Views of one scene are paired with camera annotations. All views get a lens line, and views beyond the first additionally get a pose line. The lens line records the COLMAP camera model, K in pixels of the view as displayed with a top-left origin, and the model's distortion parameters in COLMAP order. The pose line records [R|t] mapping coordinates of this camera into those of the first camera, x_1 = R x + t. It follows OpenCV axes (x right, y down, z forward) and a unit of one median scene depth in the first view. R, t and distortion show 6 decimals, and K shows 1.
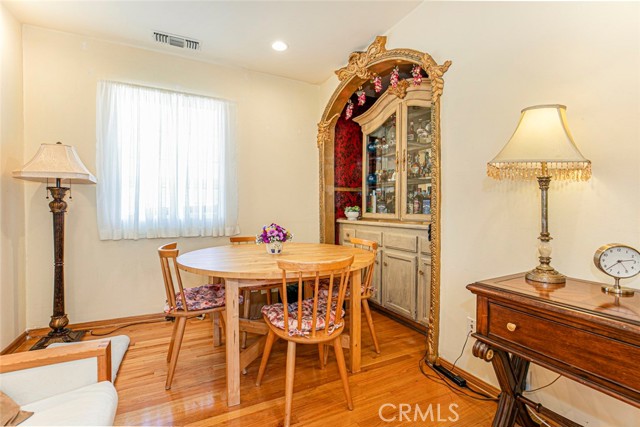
lens RADIAL K [[283.8, 0, 329.1], [0, 283.8, 214.0], [0, 0, 1]] dist [-0.031018, 0.011453]
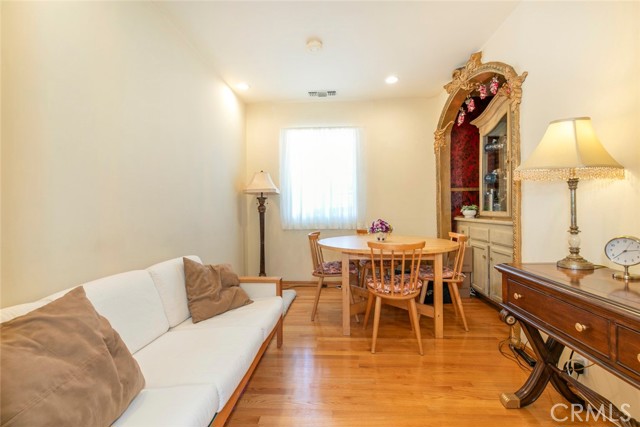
lens RADIAL K [[283.8, 0, 329.1], [0, 283.8, 214.0], [0, 0, 1]] dist [-0.031018, 0.011453]
pose [[0.858701, -0.003929, -0.512462, 0.247471], [0.004784, 0.999988, 0.000349, 0.004906], [0.512455, -0.002751, 0.858710, -0.255790]]
